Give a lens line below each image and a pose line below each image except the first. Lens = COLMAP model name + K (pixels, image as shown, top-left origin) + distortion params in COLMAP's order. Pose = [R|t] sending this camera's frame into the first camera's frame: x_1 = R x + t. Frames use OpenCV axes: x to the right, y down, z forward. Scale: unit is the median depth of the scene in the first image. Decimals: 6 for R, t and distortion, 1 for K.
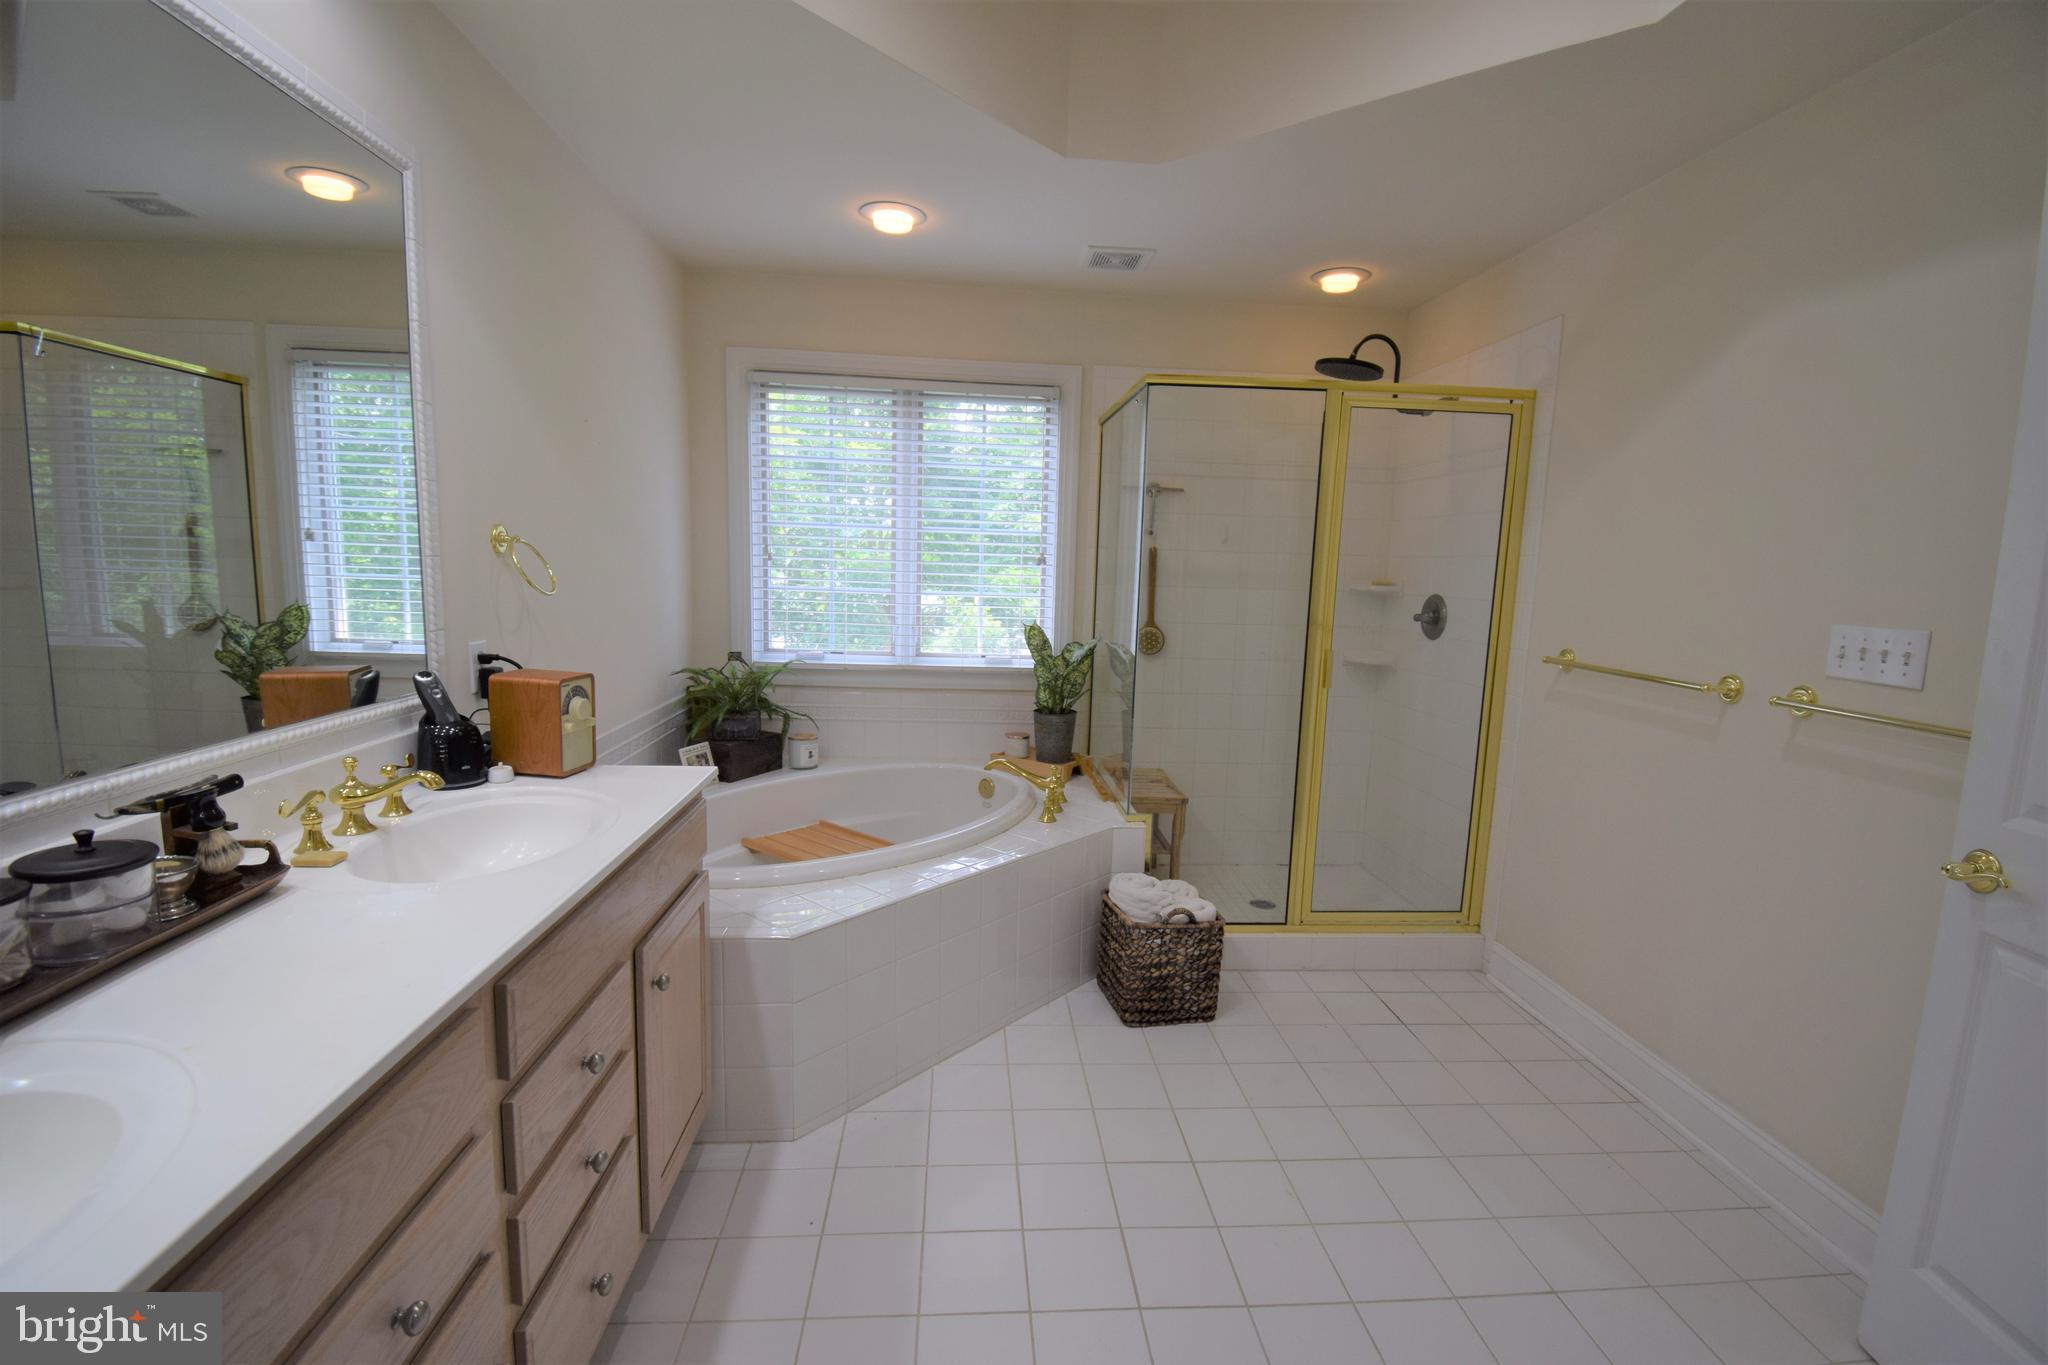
lens RADIAL K [[901.7, 0, 1025.0], [0, 901.7, 687.6], [0, 0, 1]] dist [0.003107, -0.016059]
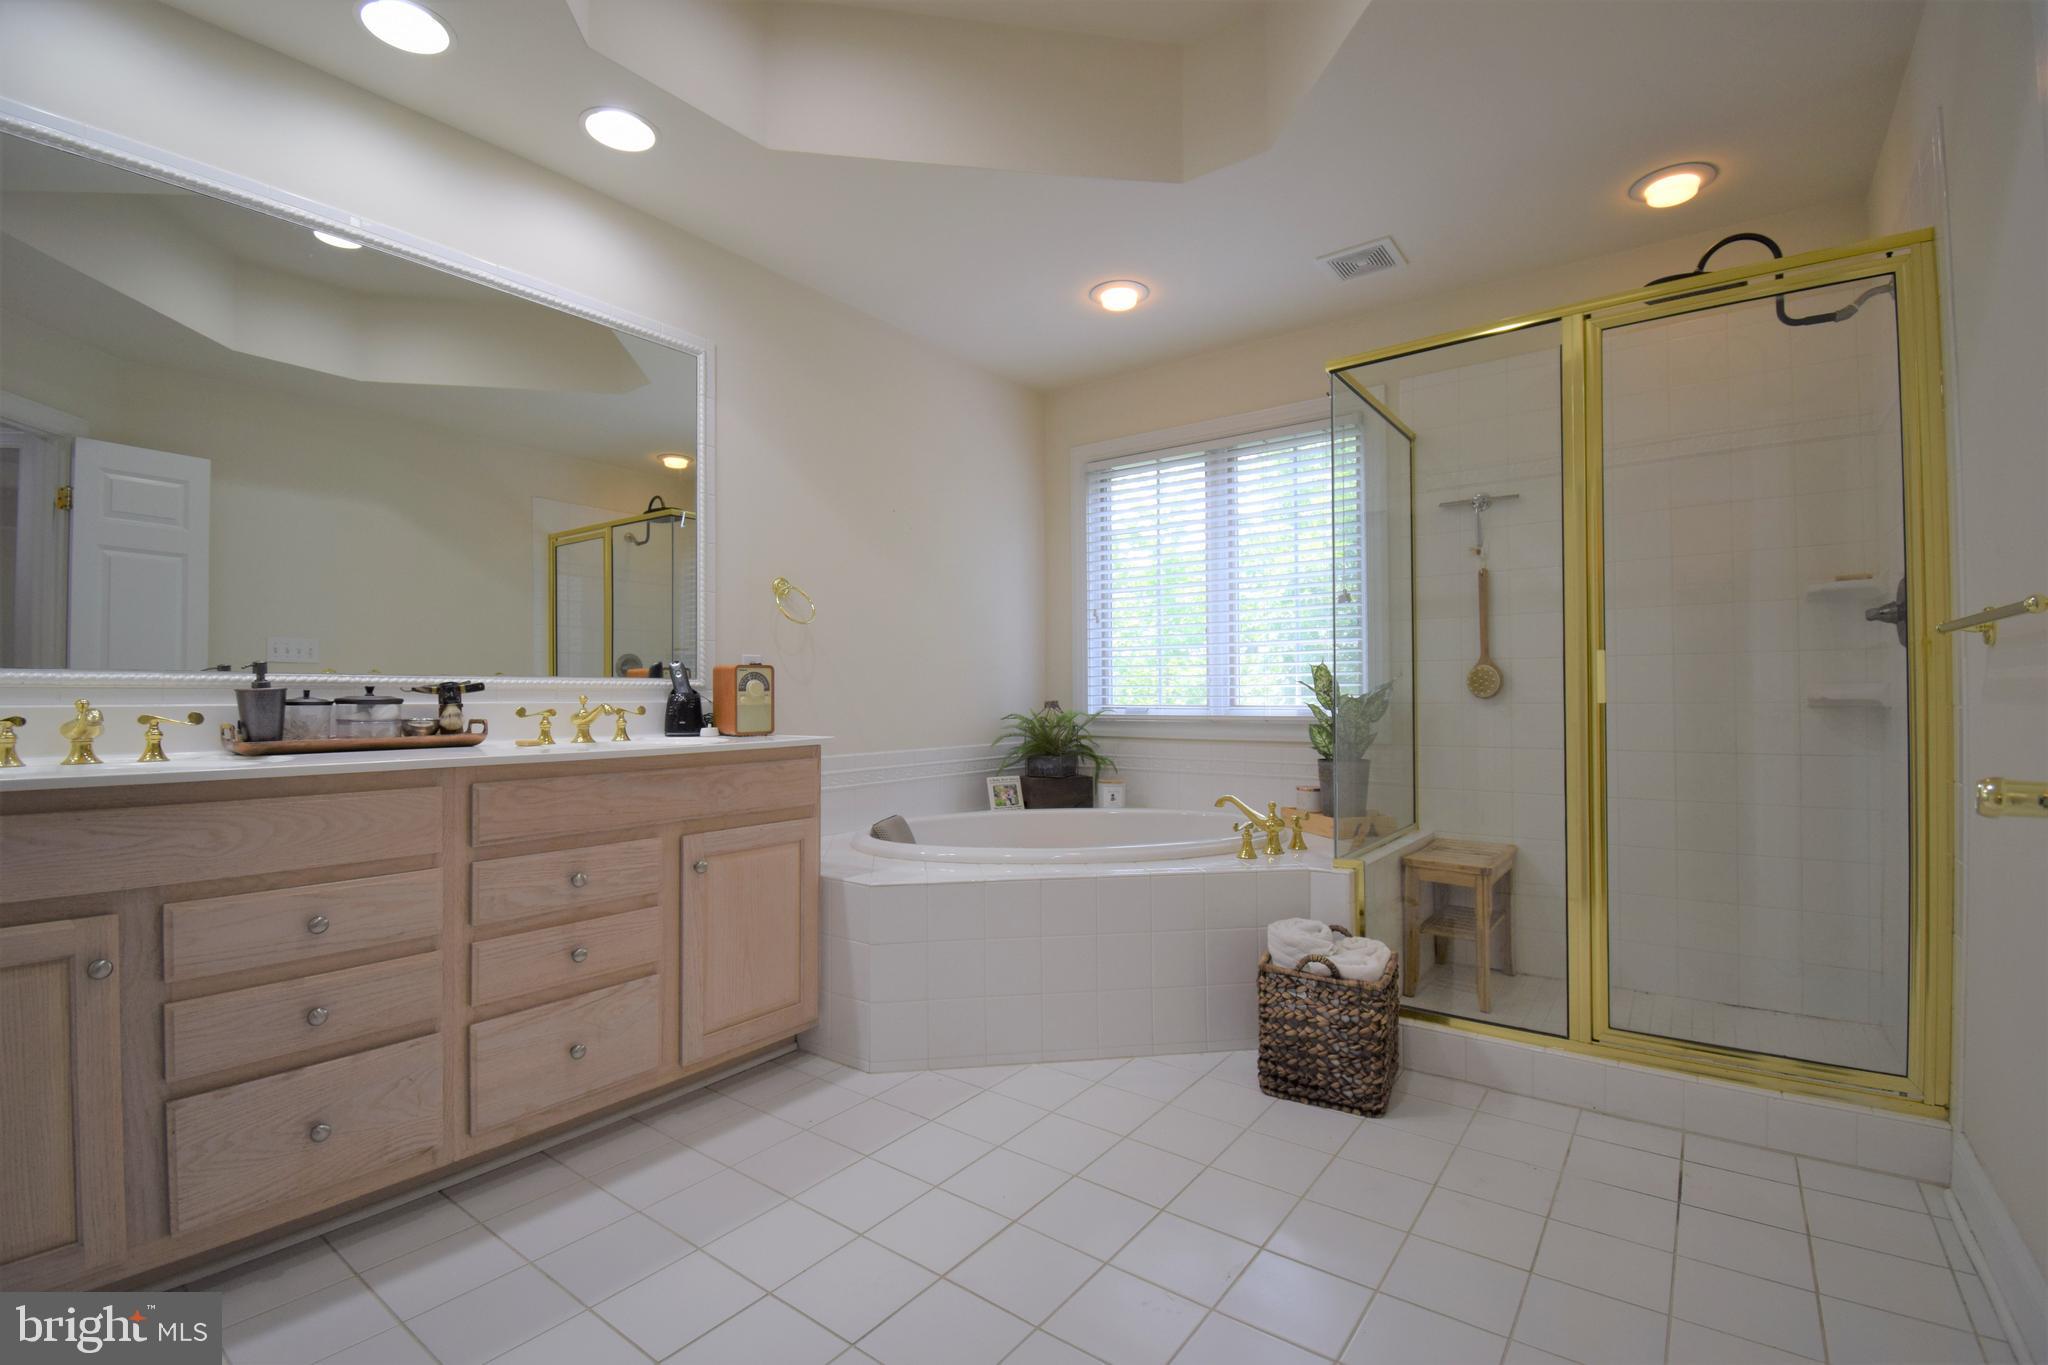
lens RADIAL K [[901.7, 0, 1028.6], [0, 901.7, 682.4], [0, 0, 1]] dist [0.003107, -0.016059]
pose [[0.751189, -0.045106, -0.658545, 0.488174], [-0.063555, 0.988085, -0.140173, 0.120300], [0.657021, 0.147150, 0.739372, 0.163506]]
